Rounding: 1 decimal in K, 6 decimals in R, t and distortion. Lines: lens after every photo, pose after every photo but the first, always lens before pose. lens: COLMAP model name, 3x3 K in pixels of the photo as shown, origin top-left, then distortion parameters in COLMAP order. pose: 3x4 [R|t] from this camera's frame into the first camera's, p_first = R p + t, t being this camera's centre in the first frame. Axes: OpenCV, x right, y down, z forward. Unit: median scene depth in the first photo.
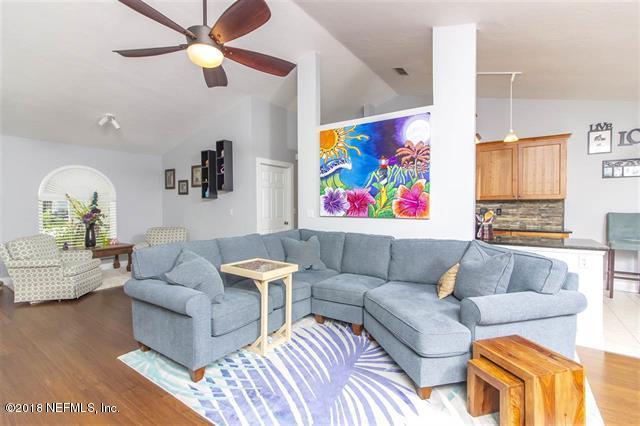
lens RADIAL K [[292.9, 0, 321.5], [0, 292.9, 211.2], [0, 0, 1]] dist [-0.000830, 0.000258]
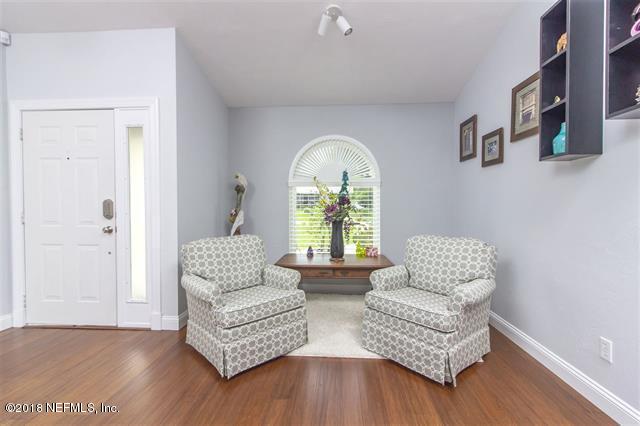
lens RADIAL K [[292.9, 0, 321.5], [0, 292.9, 211.2], [0, 0, 1]] dist [-0.000830, 0.000258]
pose [[0.514983, 0.019746, -0.856973, -0.239859], [-0.017172, 0.999772, 0.012717, 0.012470], [0.857029, 0.008167, 0.515204, 0.591465]]
